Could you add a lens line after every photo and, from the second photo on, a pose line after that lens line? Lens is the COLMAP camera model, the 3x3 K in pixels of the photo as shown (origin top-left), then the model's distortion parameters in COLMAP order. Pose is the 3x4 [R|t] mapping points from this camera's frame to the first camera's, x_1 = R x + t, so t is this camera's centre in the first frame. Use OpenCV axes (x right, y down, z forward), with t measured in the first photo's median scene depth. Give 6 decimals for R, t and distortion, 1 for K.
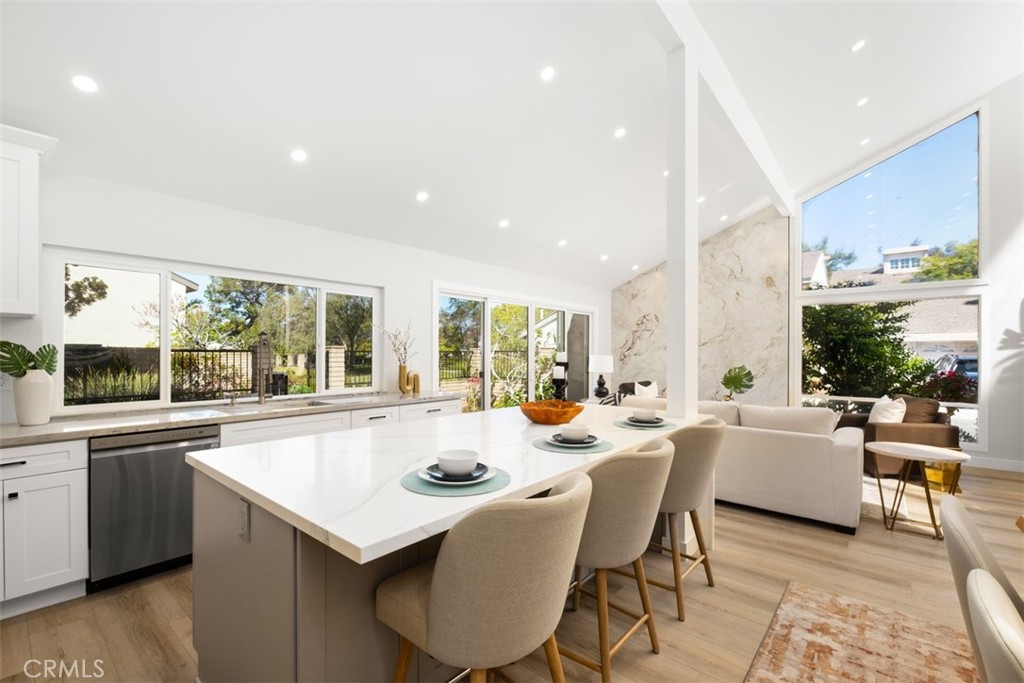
lens RADIAL K [[443.3, 0, 513.4], [0, 443.3, 350.5], [0, 0, 1]] dist [-0.001262, -0.001835]
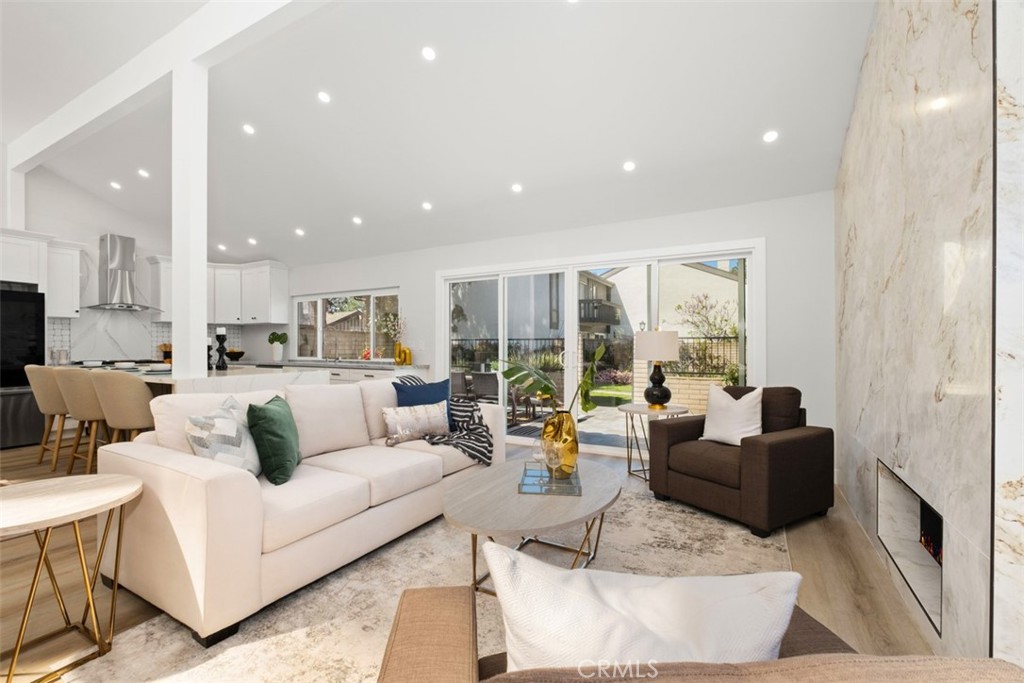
lens RADIAL K [[443.3, 0, 508.1], [0, 443.3, 348.3], [0, 0, 1]] dist [-0.001262, -0.001835]
pose [[0.186283, -0.000550, -0.982496, 0.756117], [0.003677, 0.999993, 0.000138, 0.033748], [0.982489, -0.003638, 0.186284, 0.727548]]
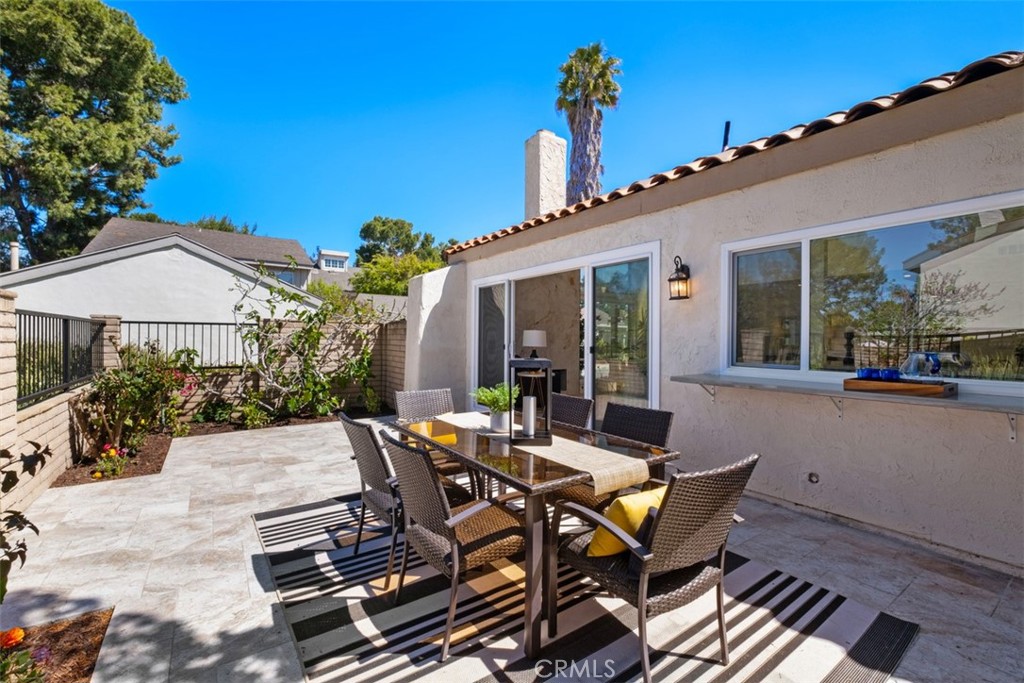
lens RADIAL K [[443.3, 0, 509.5], [0, 443.3, 335.3], [0, 0, 1]] dist [-0.001262, -0.001835]
pose [[0.274164, 0.007234, 0.961656, -0.833050], [-0.011813, 0.999922, -0.004154, 0.027180], [-0.961610, -0.010221, 0.274228, 0.801437]]
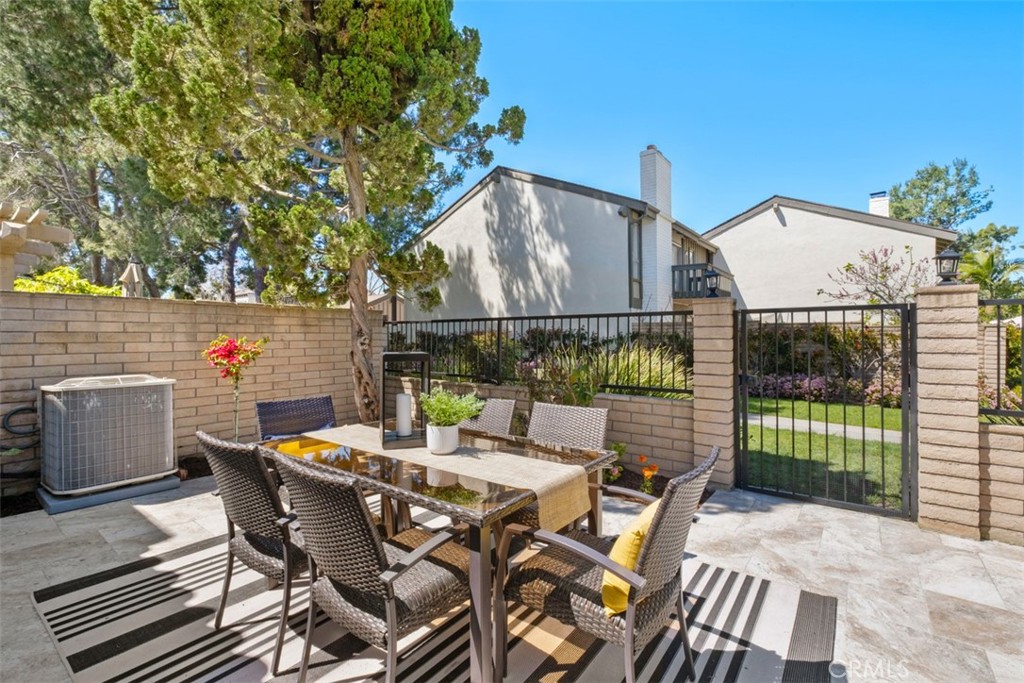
lens RADIAL K [[443.3, 0, 513.6], [0, 443.3, 336.5], [0, 0, 1]] dist [-0.001262, -0.001835]
pose [[0.037441, -0.003039, -0.999294, -0.125650], [0.010128, 0.999945, -0.002662, 0.033621], [0.999248, -0.010021, 0.037470, 0.959245]]
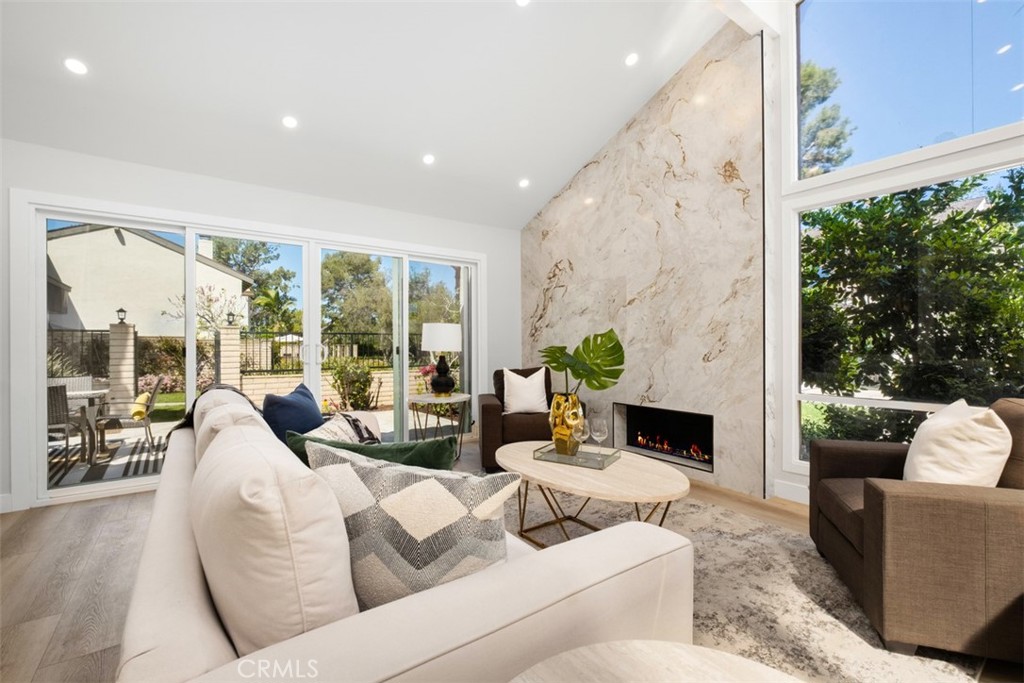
lens RADIAL K [[443.3, 0, 510.1], [0, 443.3, 344.3], [0, 0, 1]] dist [-0.001262, -0.001835]
pose [[0.971343, -0.008624, -0.237524, 0.451214], [0.009205, 0.999957, 0.001336, 0.041004], [0.237502, -0.003484, 0.971381, 0.441773]]
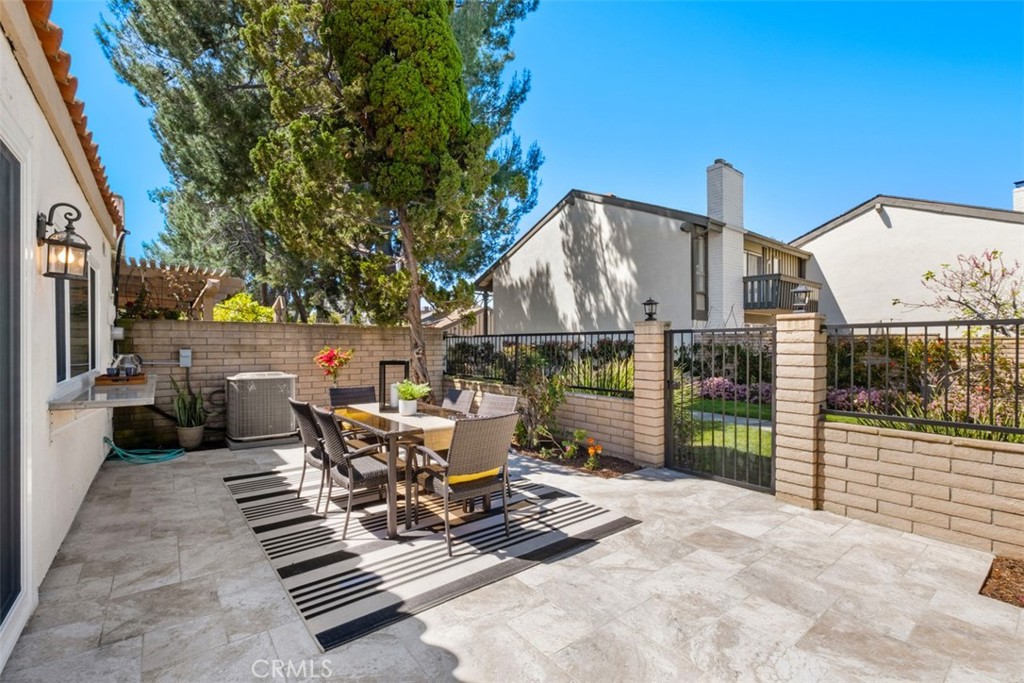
lens RADIAL K [[443.3, 0, 516.2], [0, 443.3, 347.6], [0, 0, 1]] dist [-0.001262, -0.001835]
pose [[-0.204562, 0.002449, -0.978851, 0.081892], [0.004777, 0.999987, 0.001504, 0.027542], [0.978842, -0.004369, -0.204571, 1.169236]]
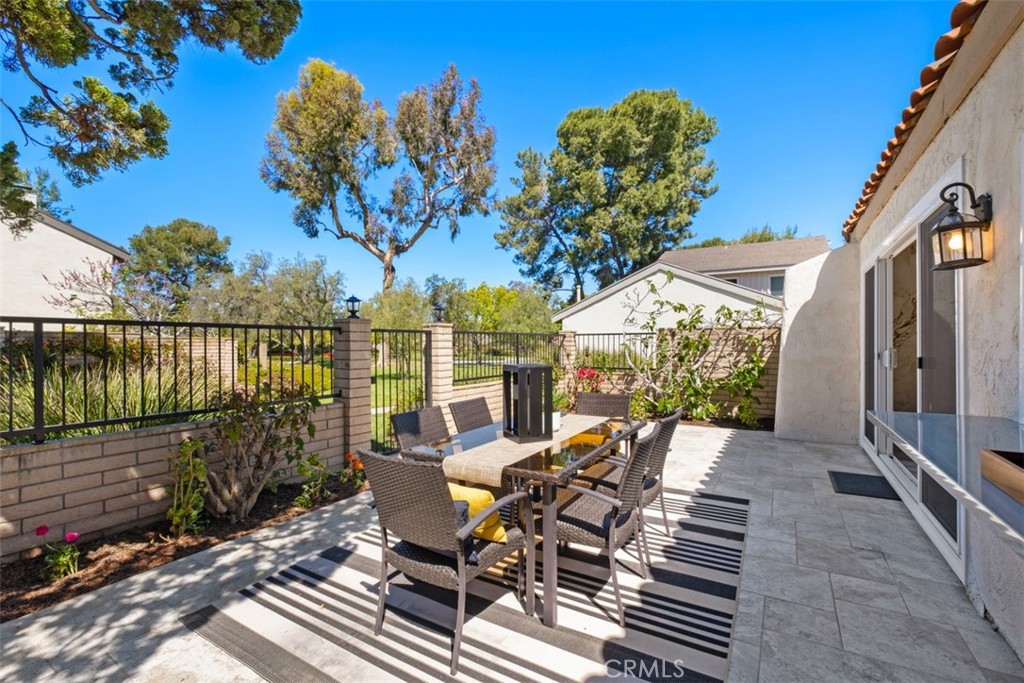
lens RADIAL K [[443.3, 0, 505.5], [0, 443.3, 341.4], [0, 0, 1]] dist [-0.001262, -0.001835]
pose [[0.991577, -0.003566, 0.129471, -0.543603], [0.003282, 0.999992, 0.002403, 0.022326], [-0.129478, -0.001958, 0.991580, 0.480730]]
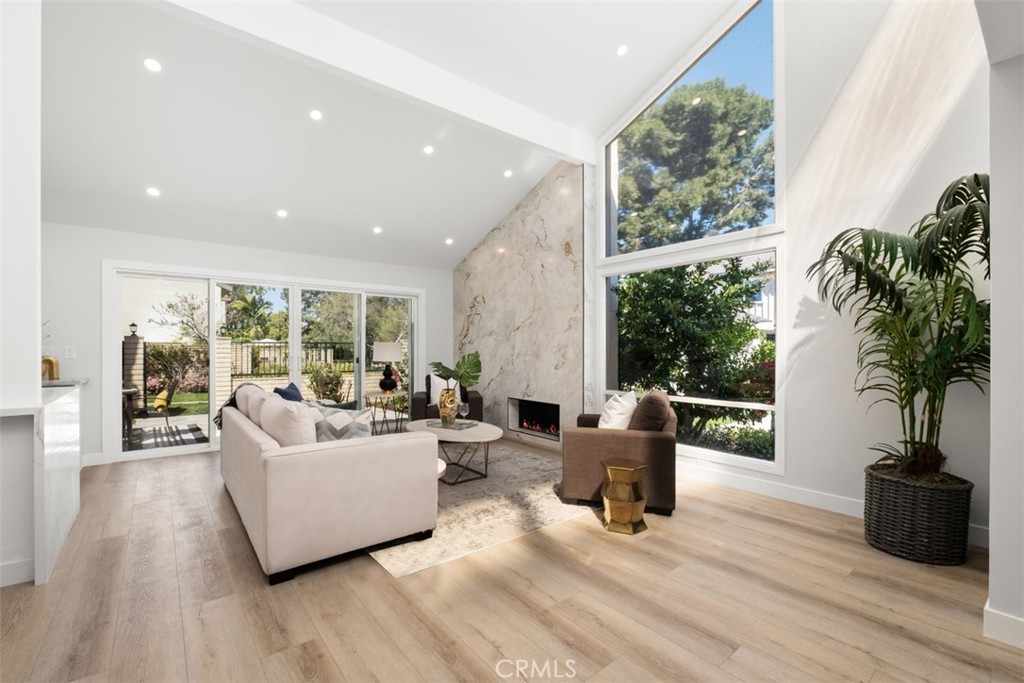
lens RADIAL K [[443.3, 0, 509.5], [0, 443.3, 348.9], [0, 0, 1]] dist [-0.001262, -0.001835]
pose [[0.980993, -0.003714, -0.194006, 0.628416], [0.004705, 0.999978, 0.004645, 0.021782], [0.193984, -0.005469, 0.980989, 0.191073]]
